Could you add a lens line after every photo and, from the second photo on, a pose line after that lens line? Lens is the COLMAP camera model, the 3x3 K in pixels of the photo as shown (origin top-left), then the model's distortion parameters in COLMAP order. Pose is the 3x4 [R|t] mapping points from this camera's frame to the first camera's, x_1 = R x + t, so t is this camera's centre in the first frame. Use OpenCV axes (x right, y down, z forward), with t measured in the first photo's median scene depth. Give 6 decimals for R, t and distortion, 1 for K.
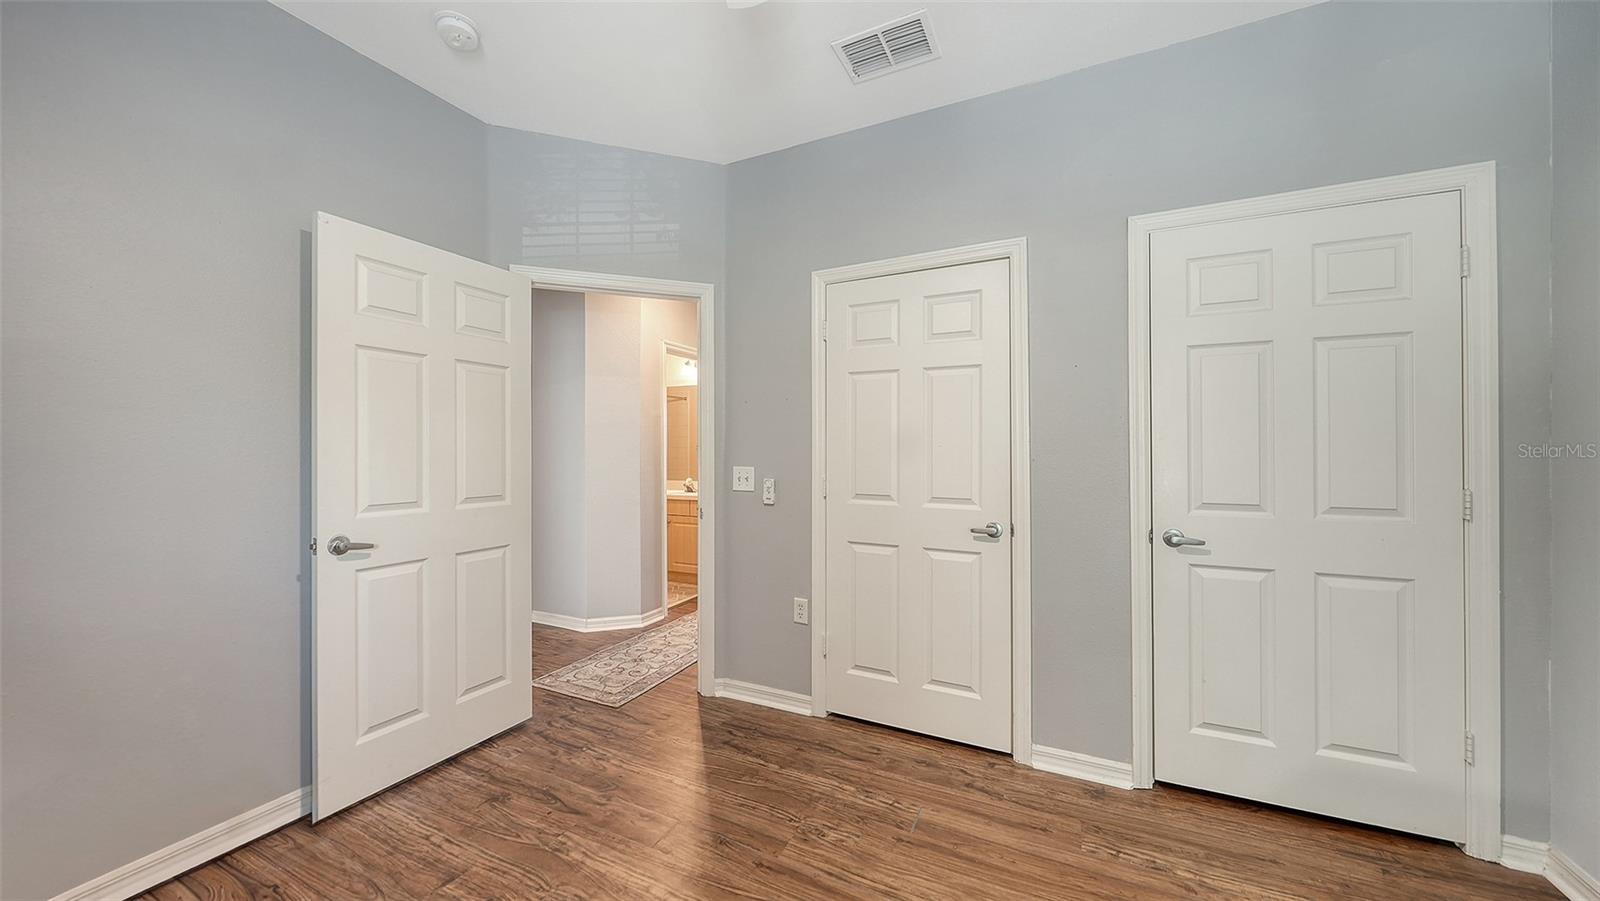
lens RADIAL K [[559.7, 0, 791.3], [0, 559.7, 446.1], [0, 0, 1]] dist [-0.001504, -0.000349]
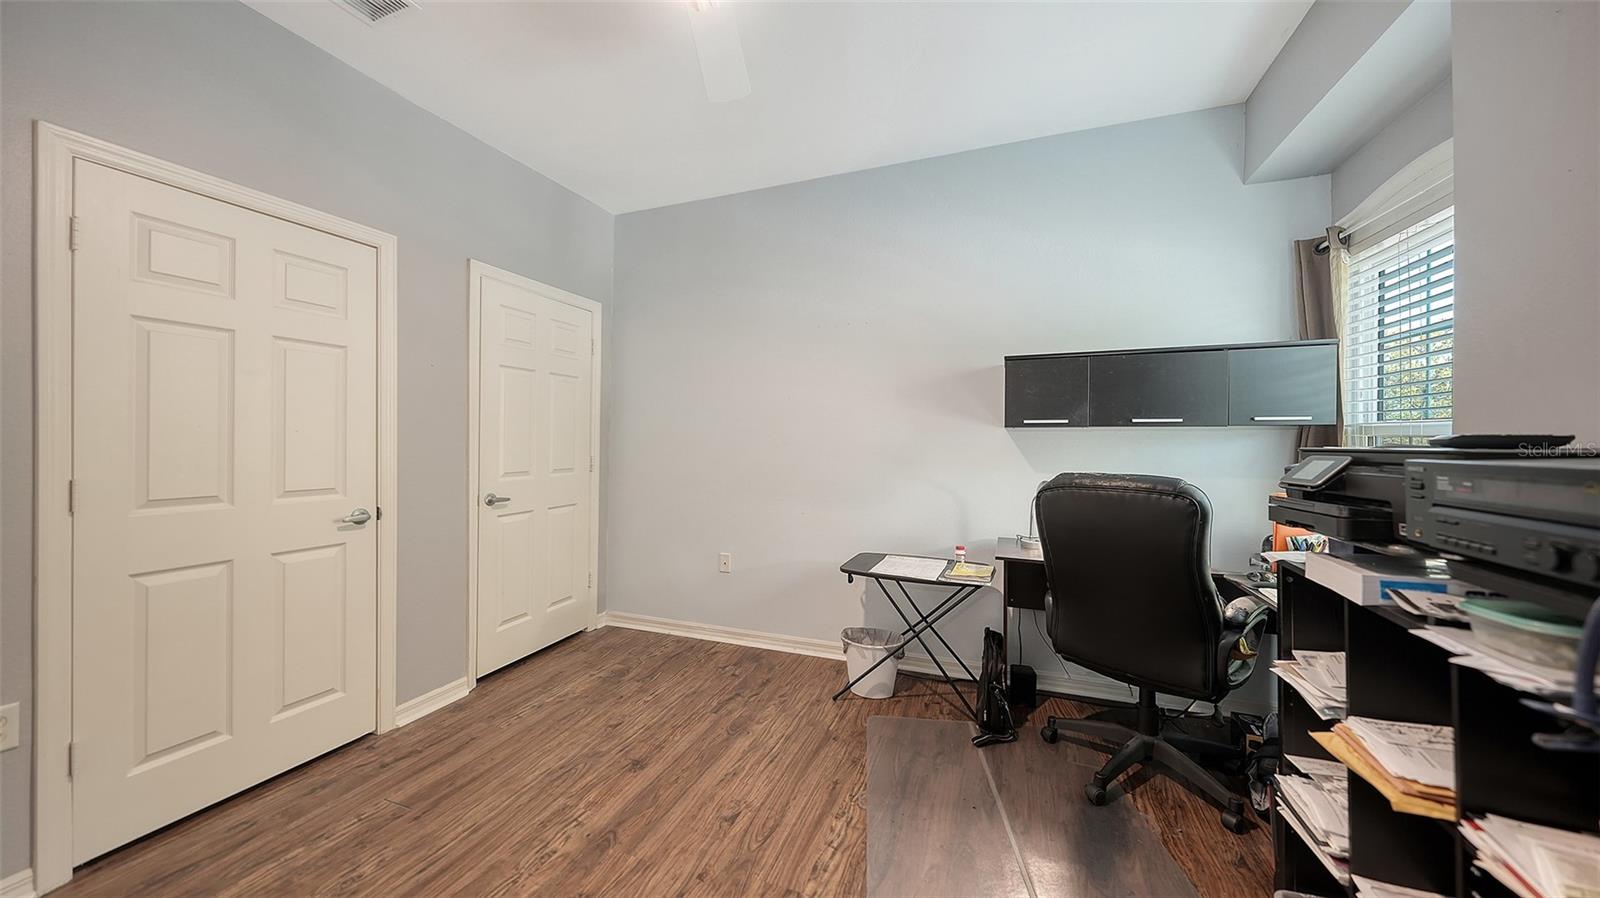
lens RADIAL K [[559.7, 0, 791.3], [0, 559.7, 444.6], [0, 0, 1]] dist [-0.001504, -0.000349]
pose [[-0.094797, -0.008578, 0.995460, -0.764481], [-0.006593, 0.999946, 0.007988, 0.010474], [-0.995475, -0.005806, -0.094848, 0.367474]]
